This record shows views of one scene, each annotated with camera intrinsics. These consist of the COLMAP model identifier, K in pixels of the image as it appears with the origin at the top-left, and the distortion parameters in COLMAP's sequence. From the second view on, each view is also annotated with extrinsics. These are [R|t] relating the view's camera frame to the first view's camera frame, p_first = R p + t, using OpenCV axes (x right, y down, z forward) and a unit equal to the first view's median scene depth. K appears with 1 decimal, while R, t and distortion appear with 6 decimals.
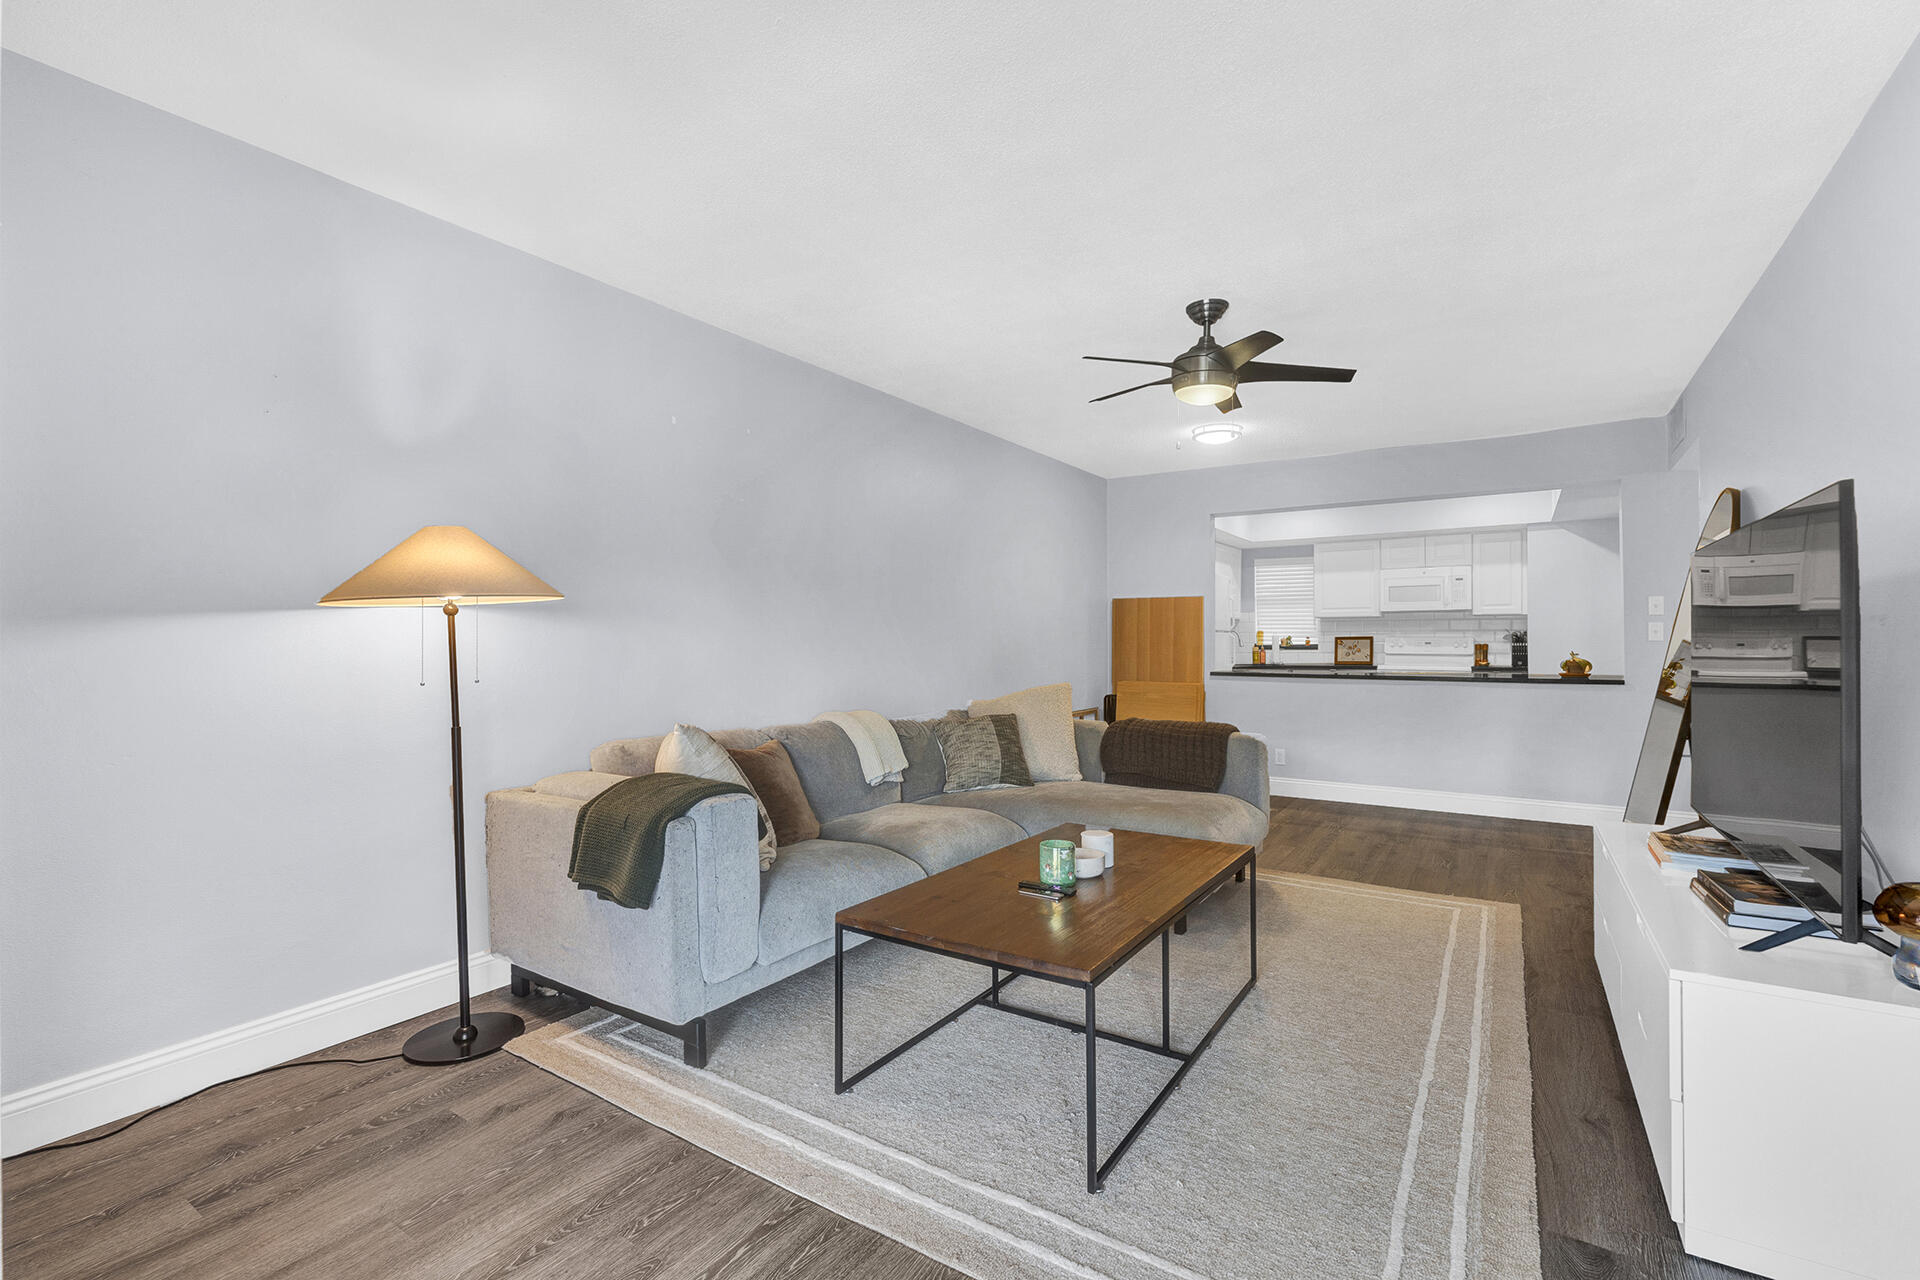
lens RADIAL K [[839.7, 0, 954.9], [0, 839.7, 636.7], [0, 0, 1]] dist [0.001185, -0.000042]
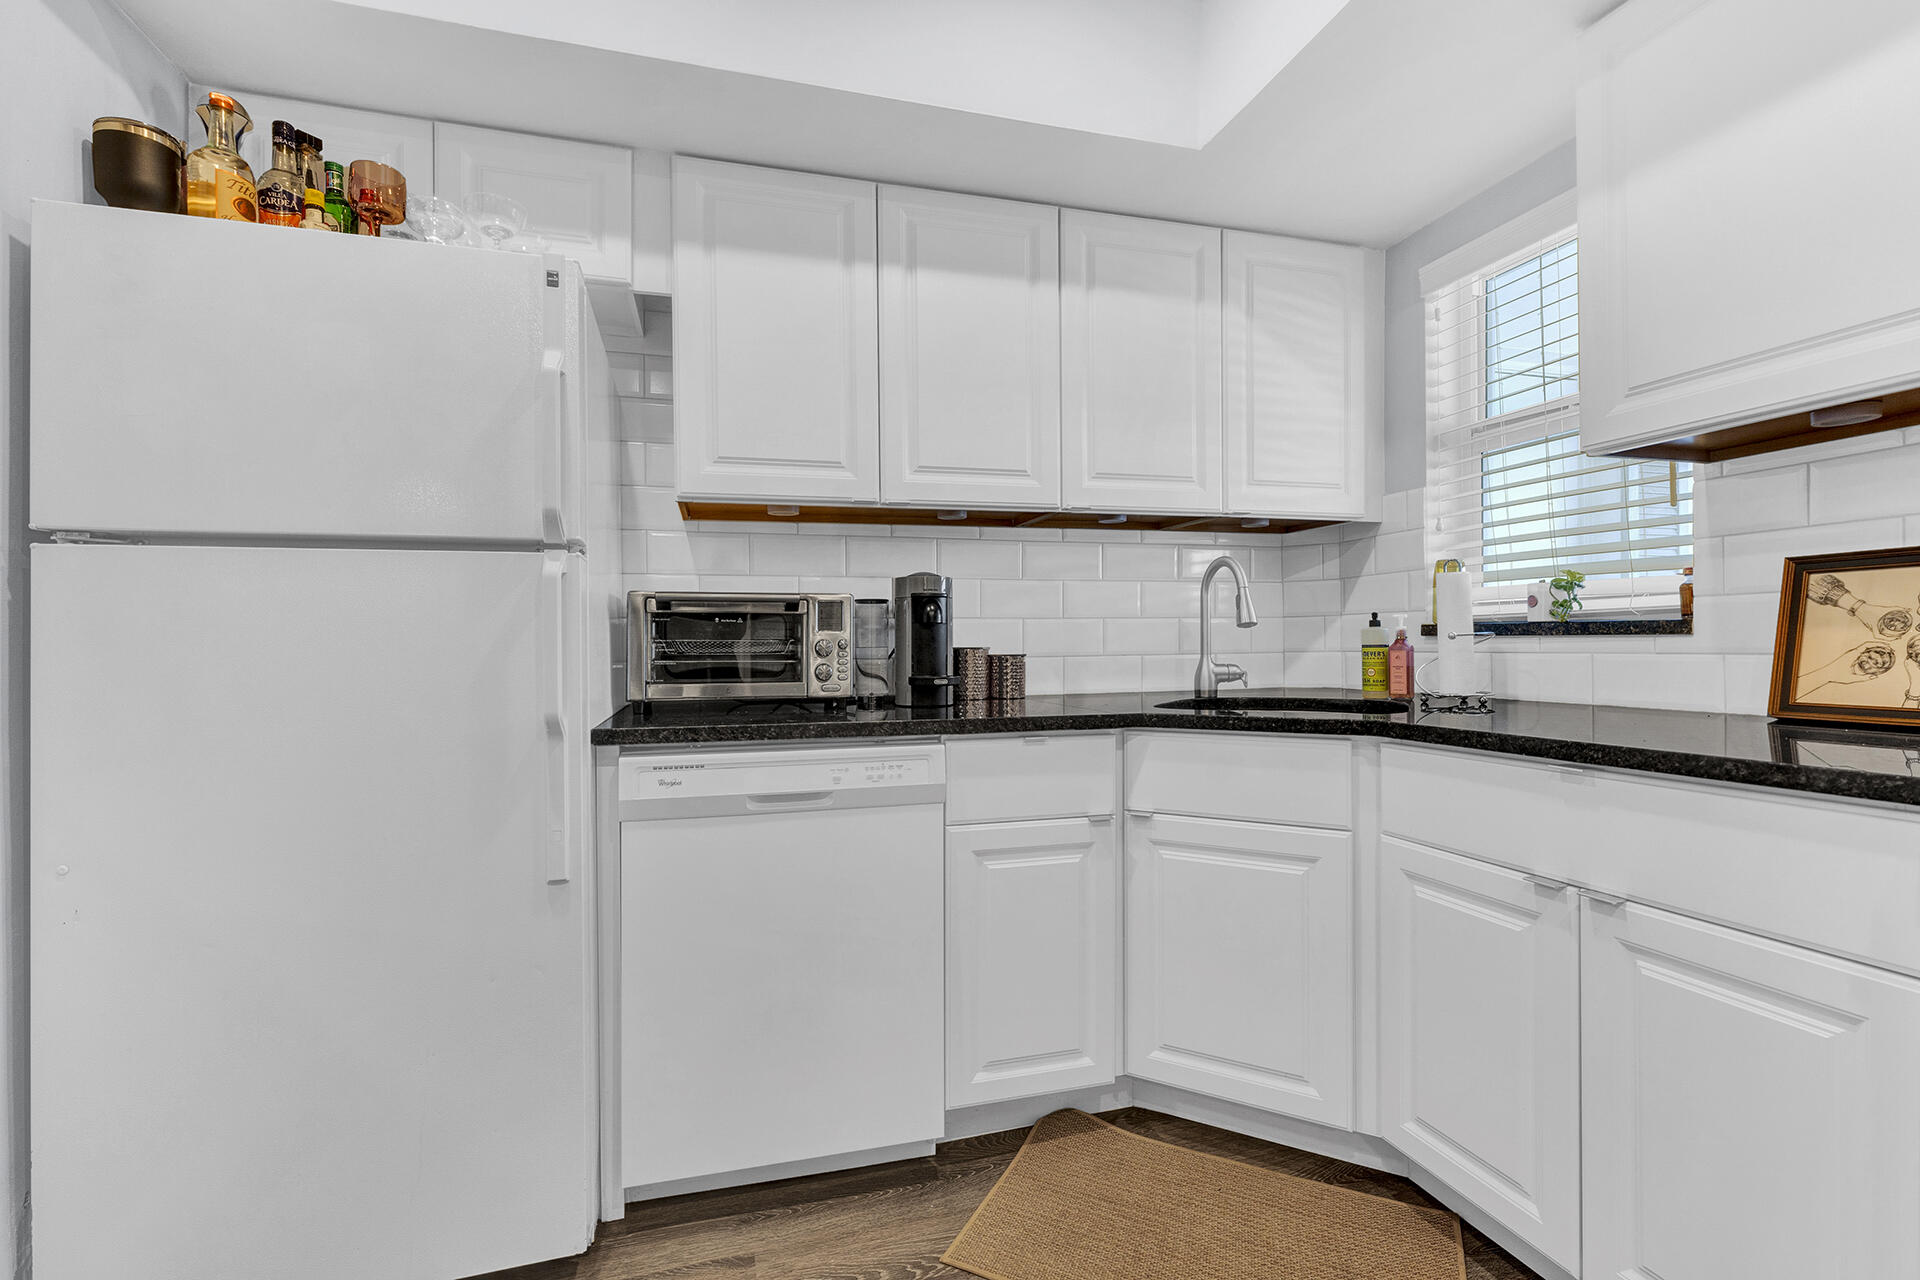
lens RADIAL K [[848.2, 0, 964.9], [0, 848.2, 642.3], [0, 0, 1]] dist [-0.001870, 0.000449]
pose [[0.763636, -0.008665, -0.645589, 0.924761], [0.018765, 0.999785, 0.008778, 0.027110], [0.645375, -0.018818, 0.763634, 1.619941]]
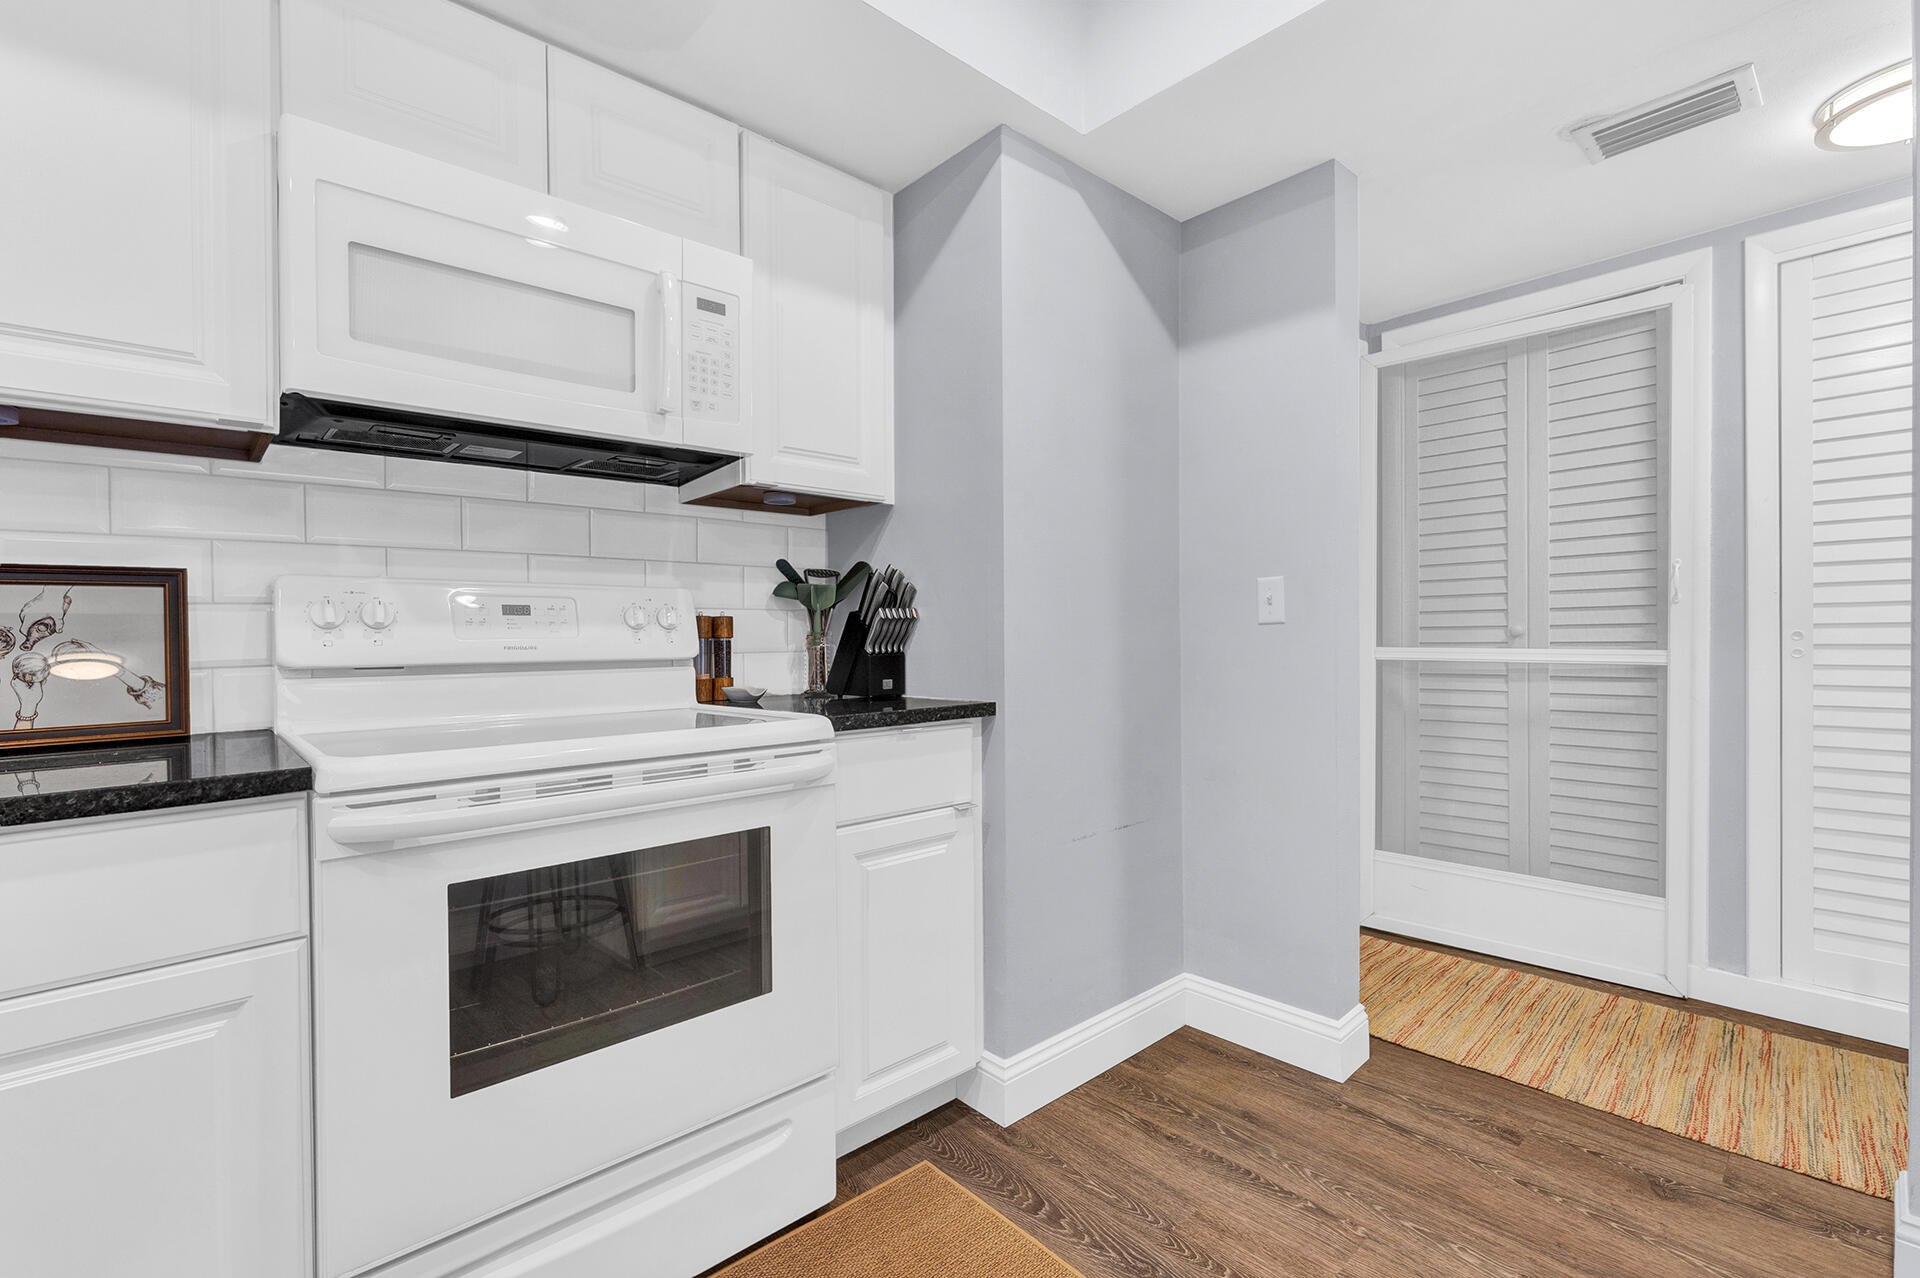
lens RADIAL K [[843.3, 0, 956.2], [0, 843.3, 642.8], [0, 0, 1]] dist [0.000228, 0.000140]
pose [[0.237882, -0.012146, 0.971218, 0.771191], [0.005793, 0.999922, 0.011086, 0.028159], [-0.971277, 0.002989, 0.237933, 1.685129]]
